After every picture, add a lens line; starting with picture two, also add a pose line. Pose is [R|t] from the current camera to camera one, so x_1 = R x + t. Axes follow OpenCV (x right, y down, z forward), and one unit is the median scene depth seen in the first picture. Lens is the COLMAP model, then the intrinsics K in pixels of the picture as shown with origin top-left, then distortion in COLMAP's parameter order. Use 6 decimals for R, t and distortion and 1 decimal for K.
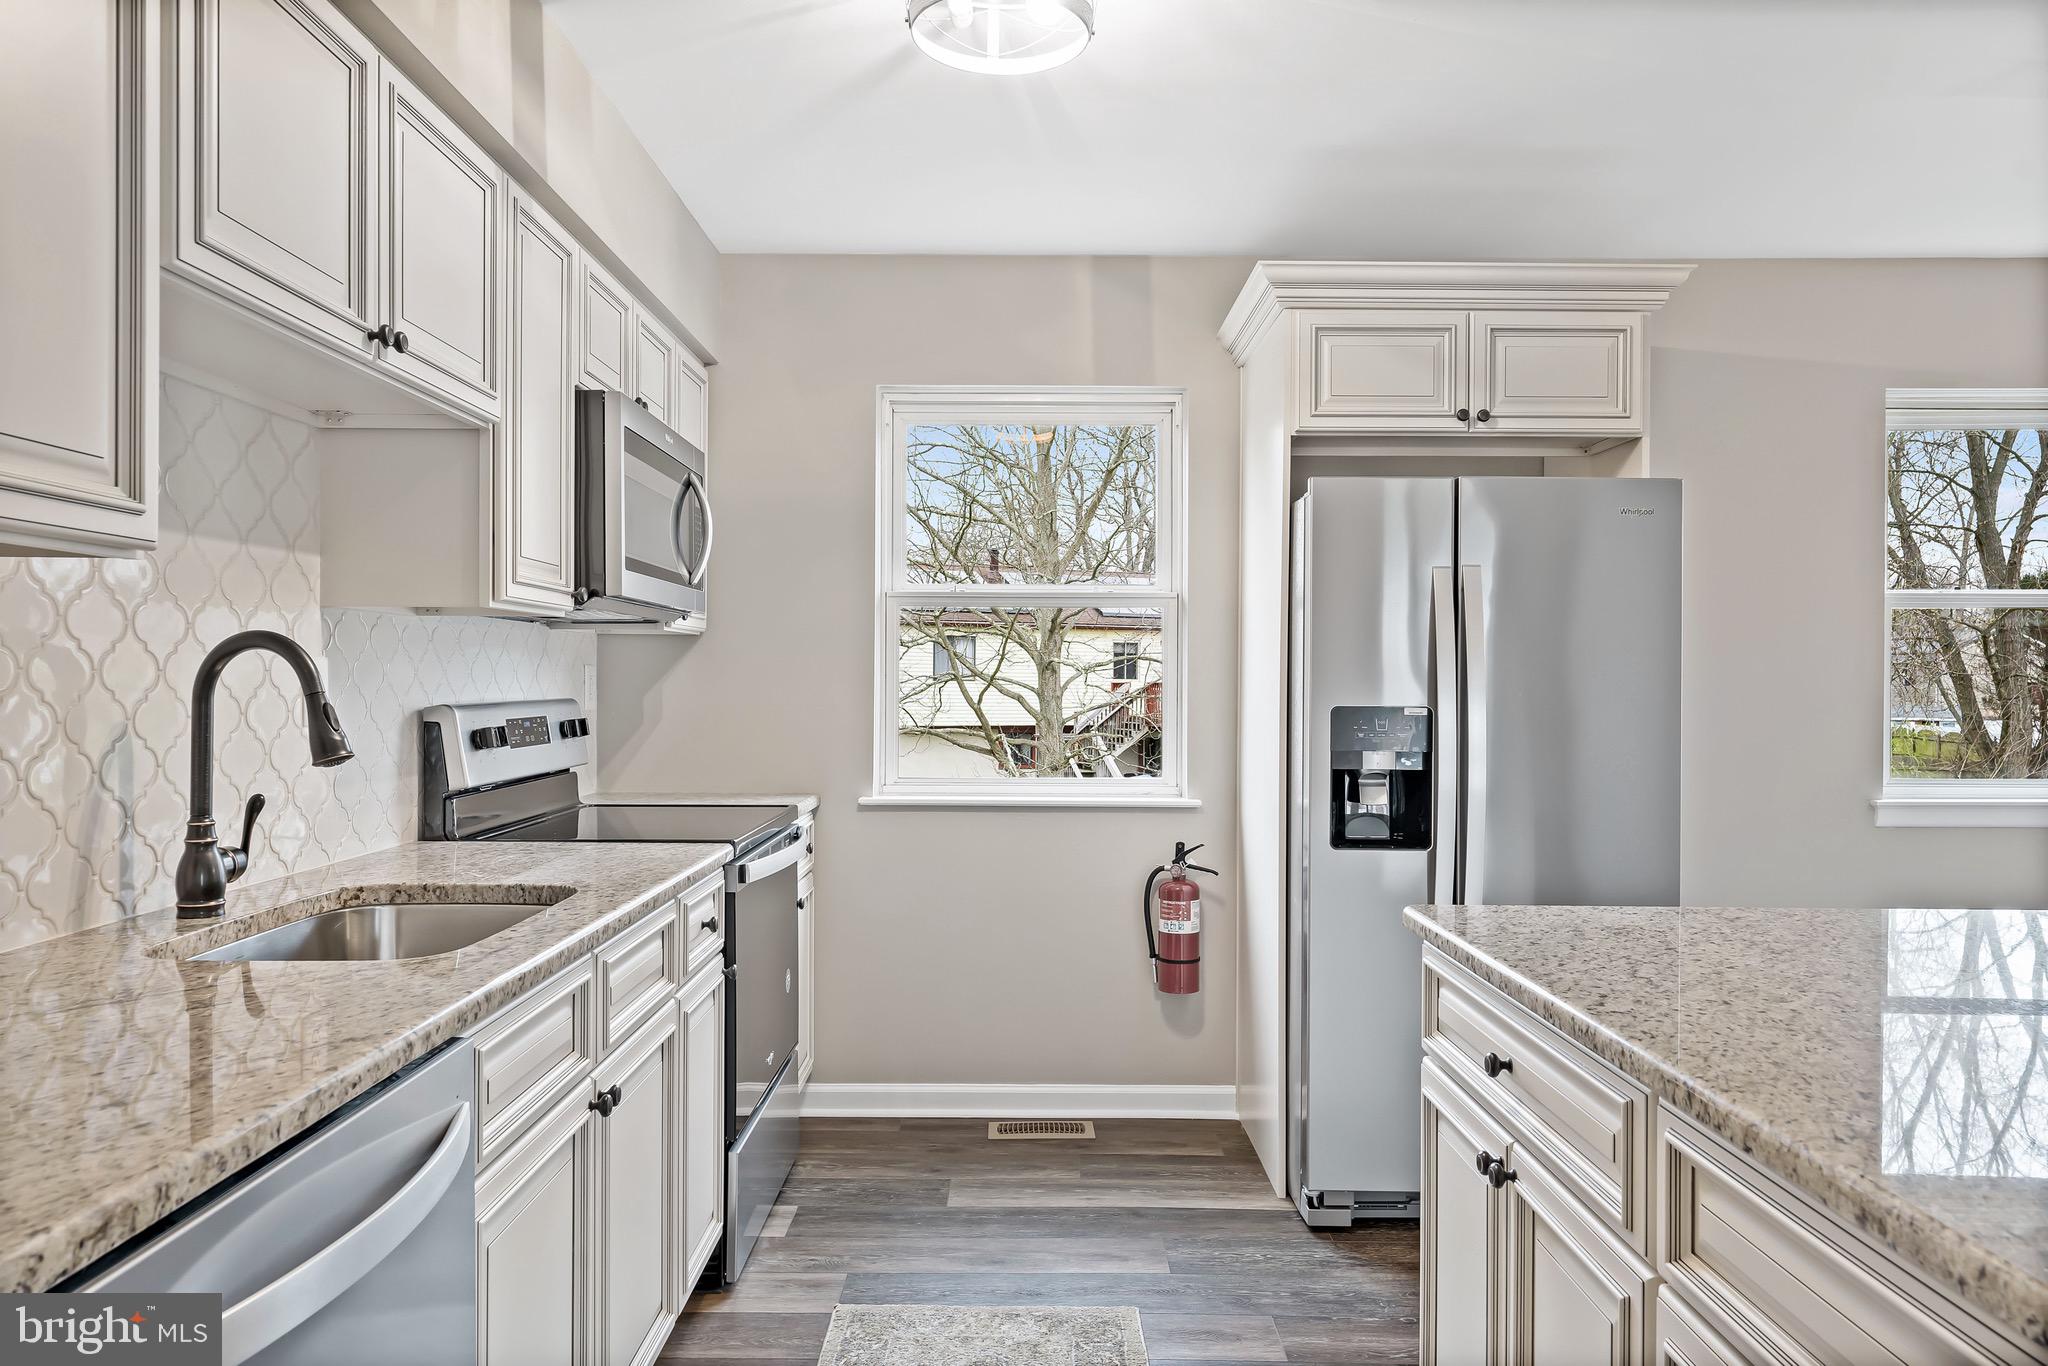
lens RADIAL K [[1359.8, 0, 1021.3], [0, 1359.8, 686.3], [0, 0, 1]] dist [0.000234, -0.000175]
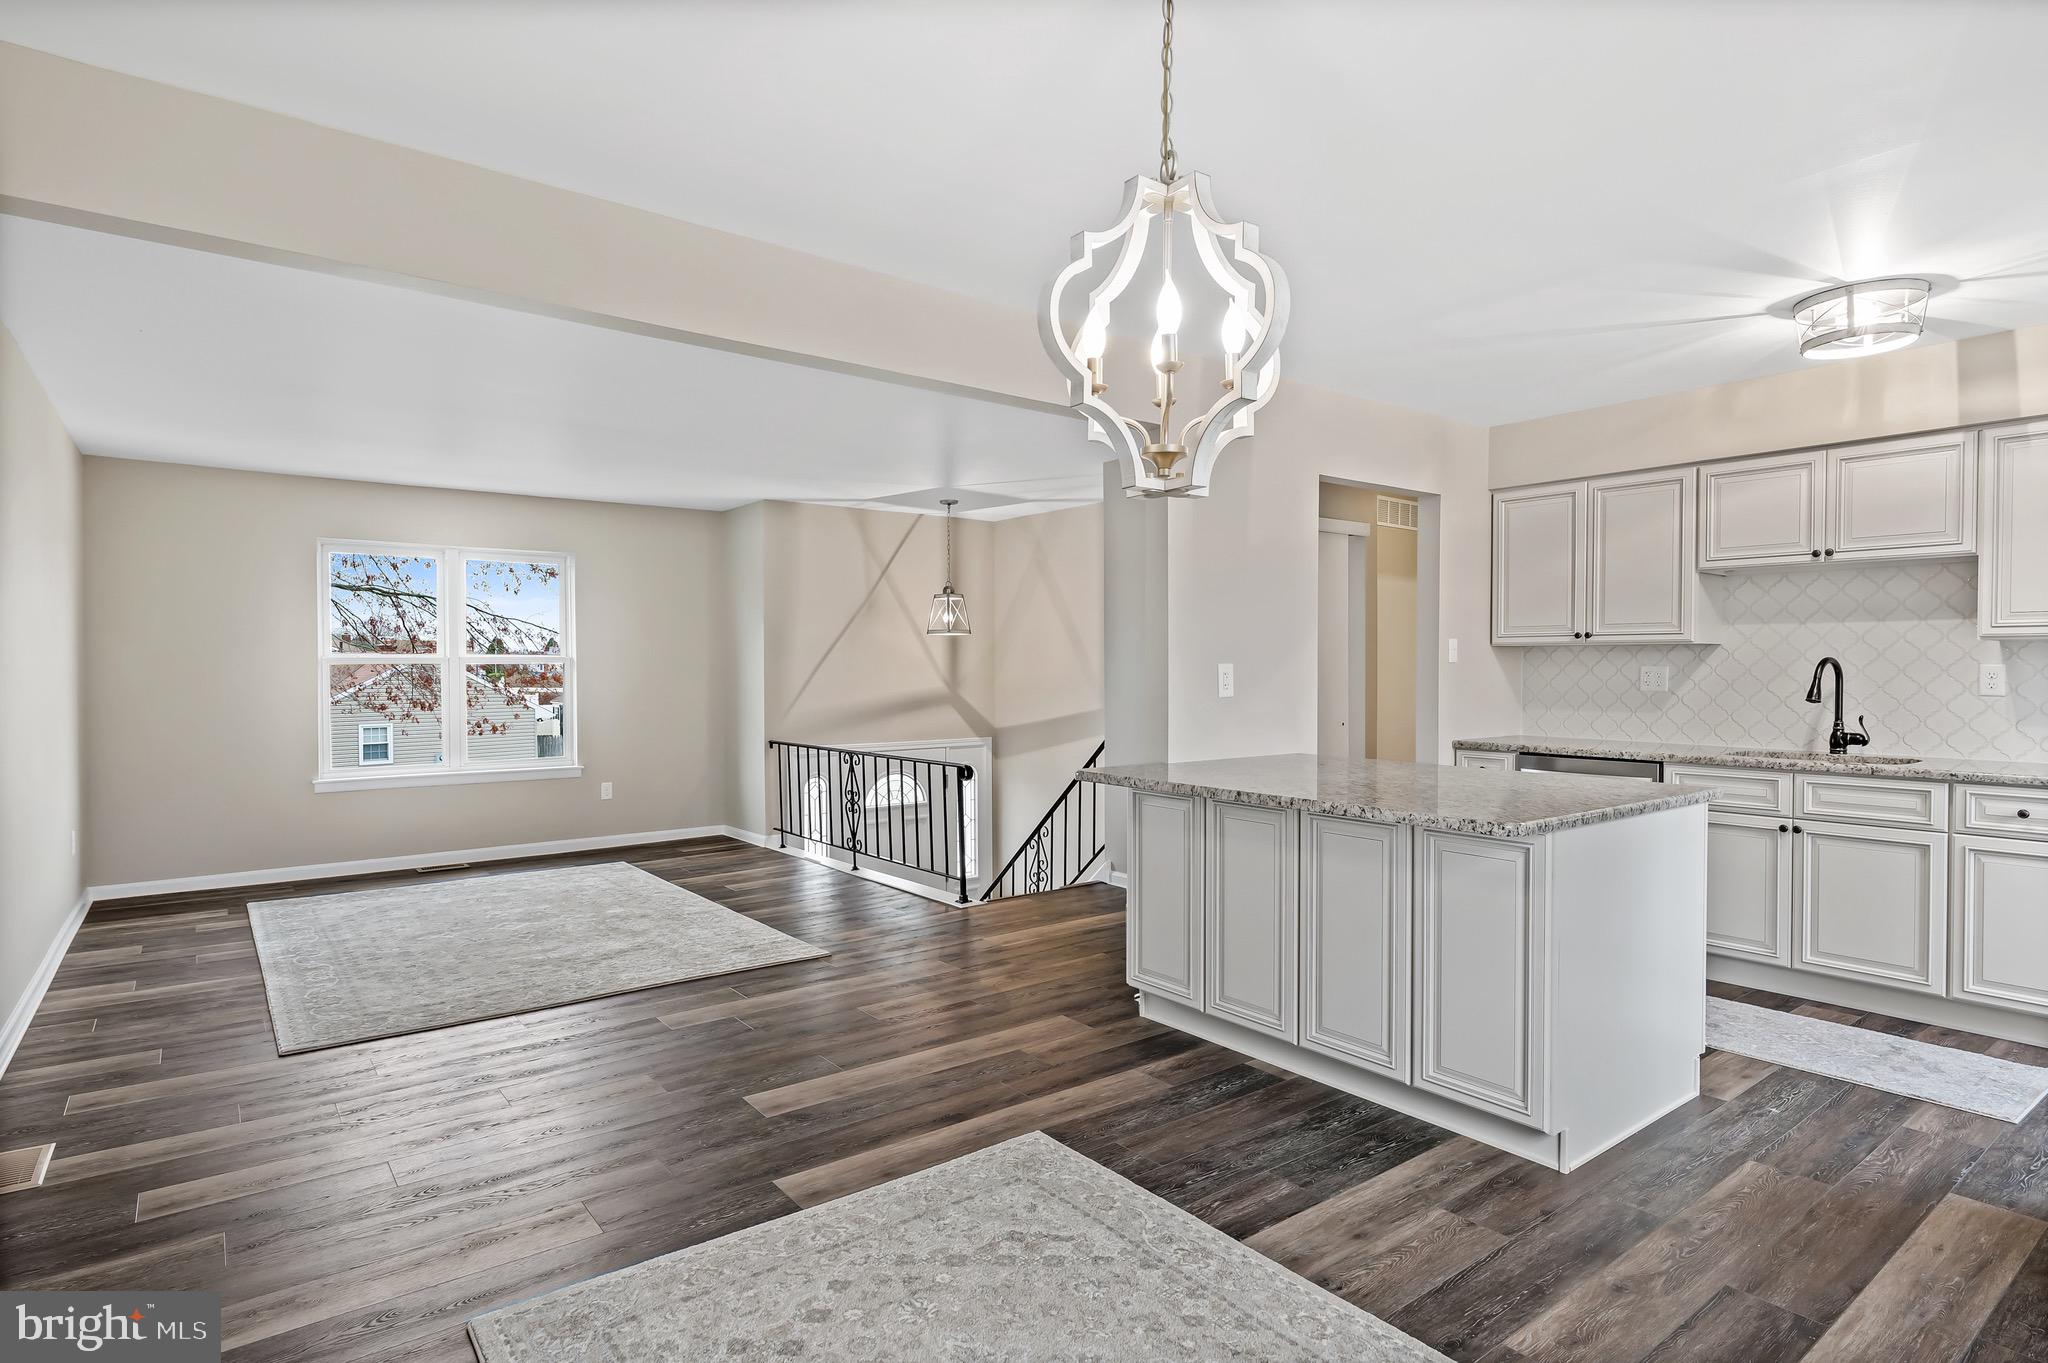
lens RADIAL K [[1071.5, 0, 1023.5], [0, 1071.5, 684.7], [0, 0, 1]] dist [0.001472, 0.000546]
pose [[-0.791119, 0.005049, -0.611641, 1.567719], [-0.008330, 0.999784, 0.019027, -0.007410], [0.611605, 0.020147, -0.790907, 1.240956]]
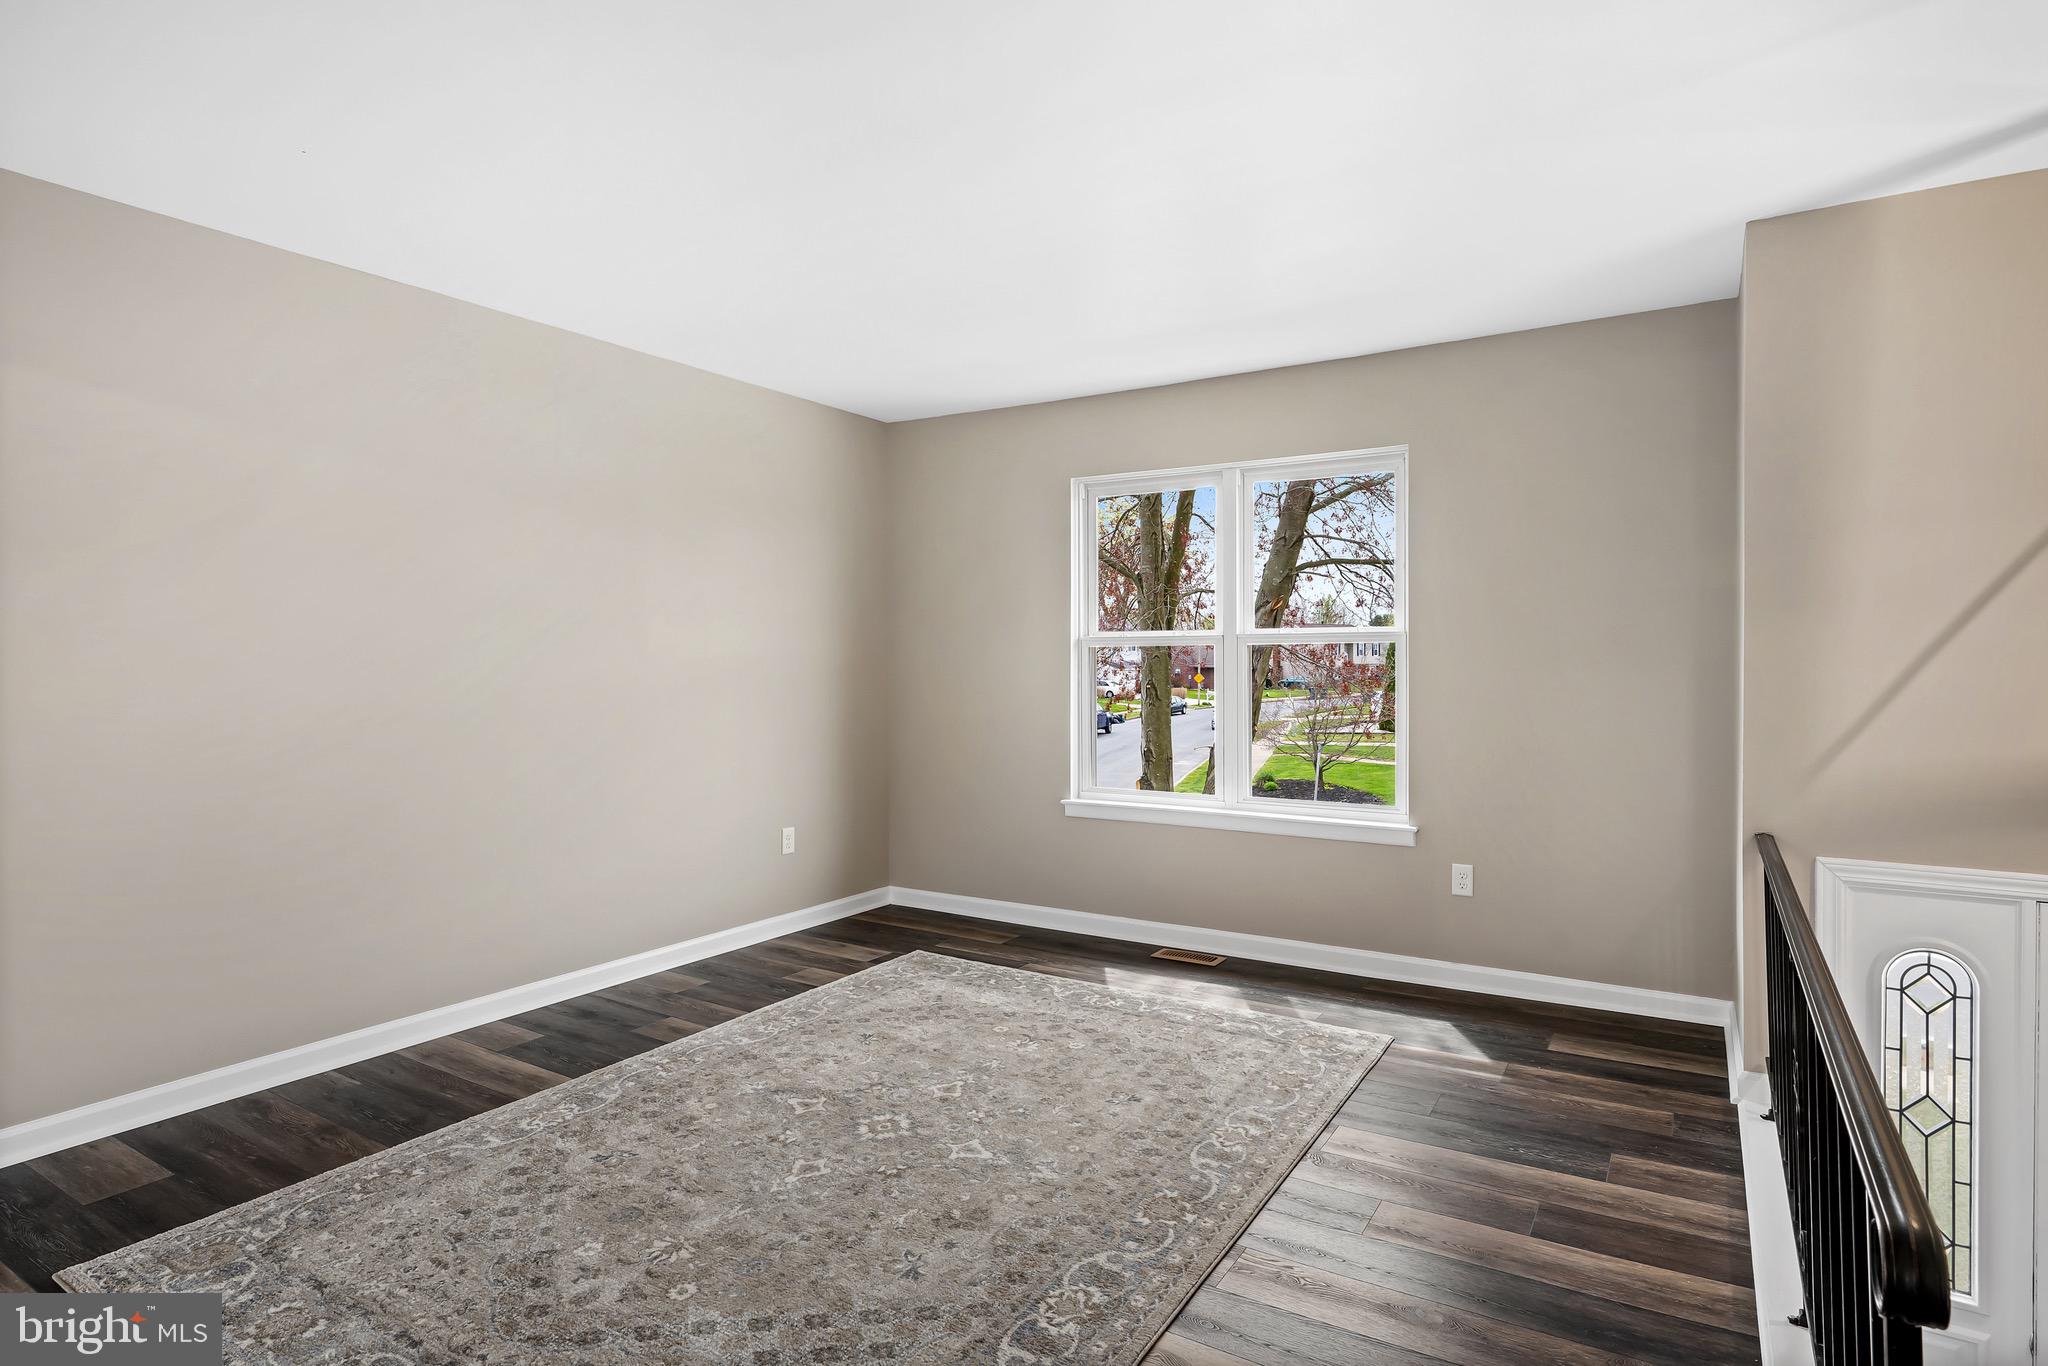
lens RADIAL K [[1081.5, 0, 1022.8], [0, 1081.5, 663.4], [0, 0, 1]] dist [-0.000375, 0.001135]
pose [[-0.848930, -0.008240, 0.528441, 0.422086], [0.001270, 0.999844, 0.017630, 0.001081], [-0.528504, 0.015638, -0.848787, -0.048122]]
